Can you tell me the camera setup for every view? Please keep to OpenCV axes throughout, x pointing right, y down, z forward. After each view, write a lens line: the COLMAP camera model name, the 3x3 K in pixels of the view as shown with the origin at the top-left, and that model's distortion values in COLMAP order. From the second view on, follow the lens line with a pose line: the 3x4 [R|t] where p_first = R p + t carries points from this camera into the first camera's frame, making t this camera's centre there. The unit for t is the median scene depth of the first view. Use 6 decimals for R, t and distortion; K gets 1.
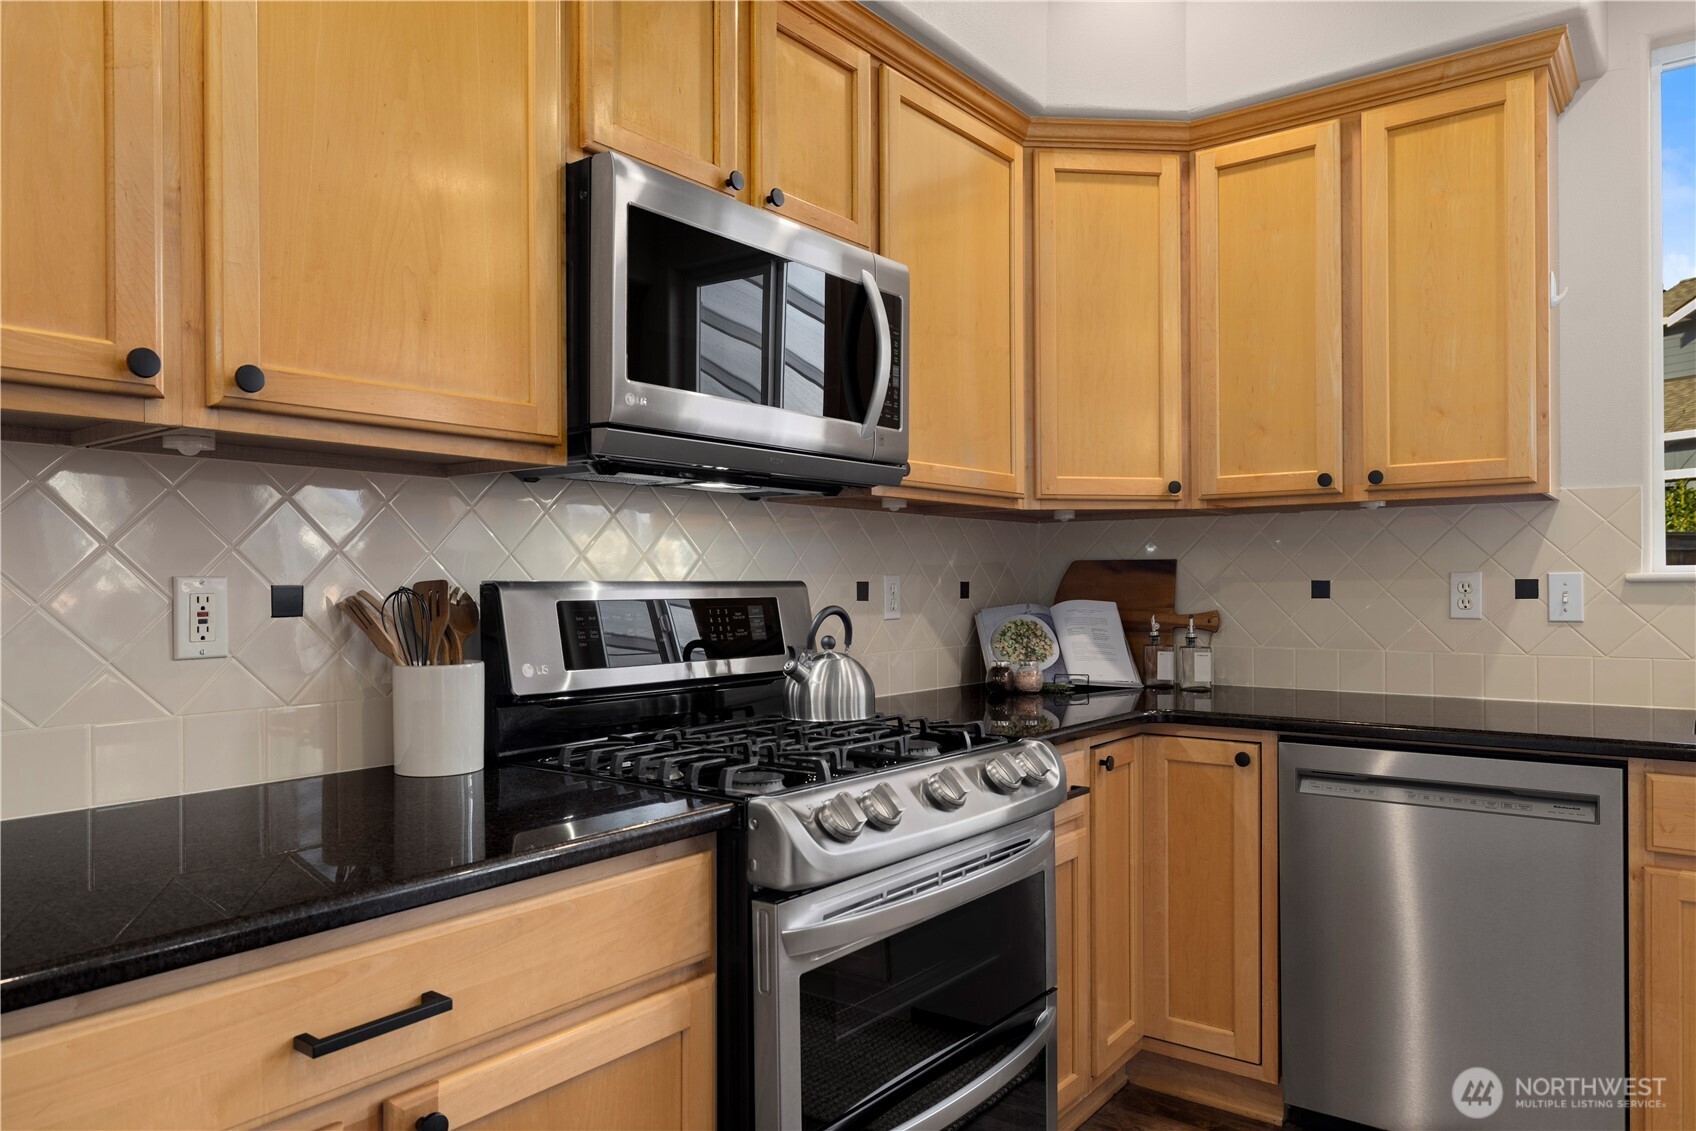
lens RADIAL K [[1099.4, 0, 849.2], [0, 1099.4, 580.4], [0, 0, 1]] dist [0.024389, 0.000786]
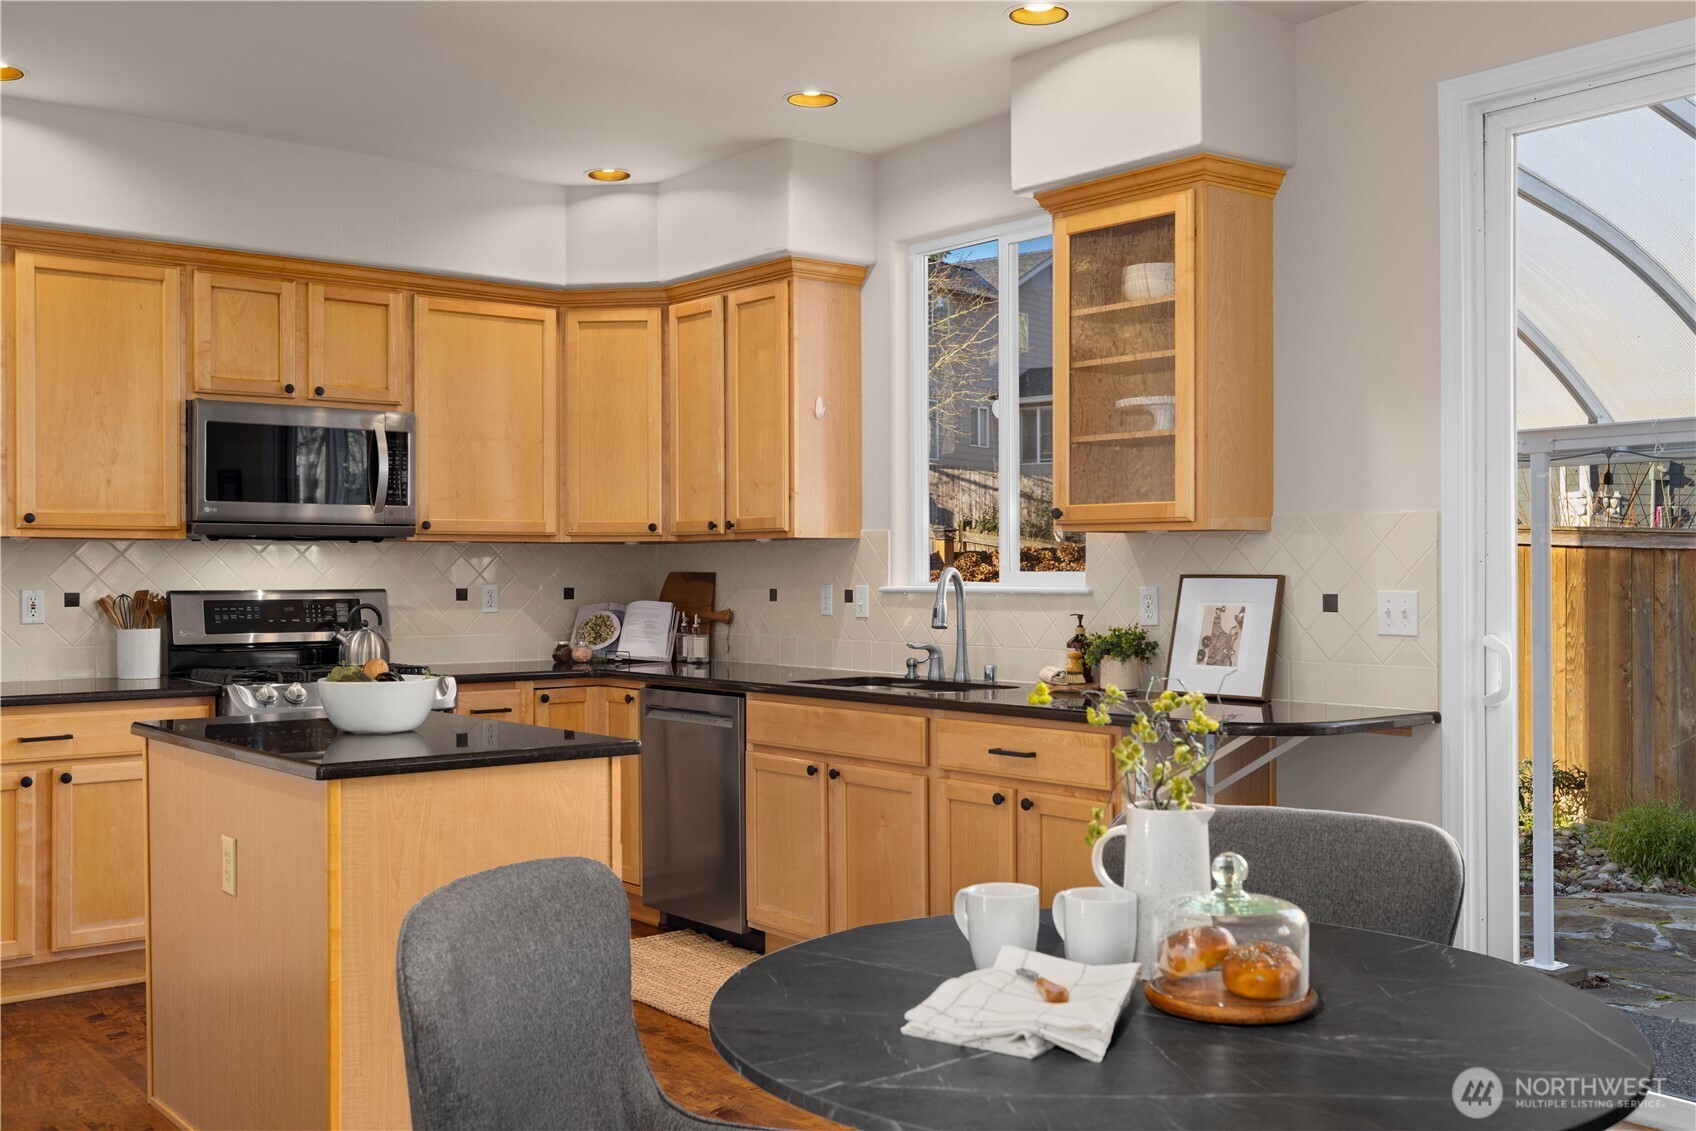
lens RADIAL K [[1710.6, 0, 852.3], [0, 1710.6, 557.4], [0, 0, 1]] dist [0.072064, 0.000000]
pose [[0.964175, 0.002280, -0.265259, 1.491749], [-0.002788, 0.999995, -0.001538, -0.050249], [0.265254, 0.002222, 0.964176, -1.512455]]
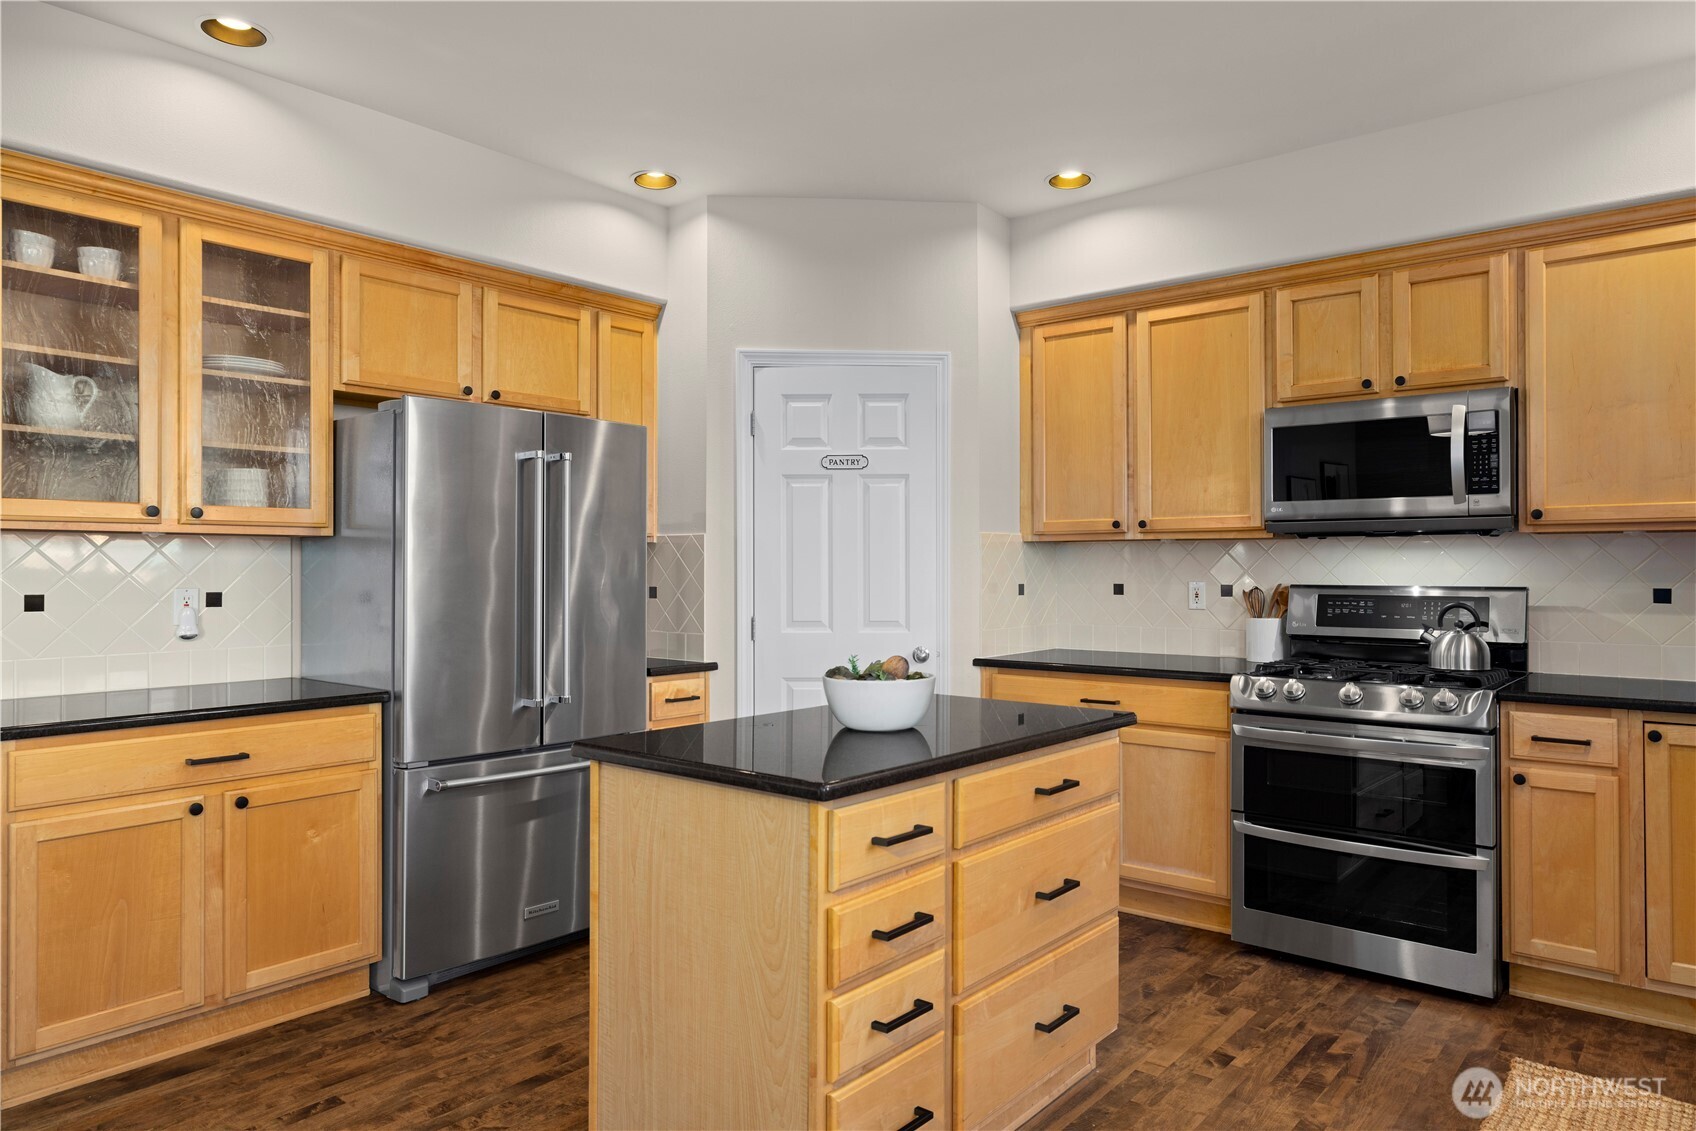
lens RADIAL K [[1099.4, 0, 849.1], [0, 1099.4, 561.1], [0, 0, 1]] dist [0.024389, 0.000786]
pose [[-0.046048, -0.001924, -0.998937, 1.687711], [0.002841, 0.999994, -0.002057, -0.038159], [0.998935, -0.002932, -0.046042, 0.151906]]
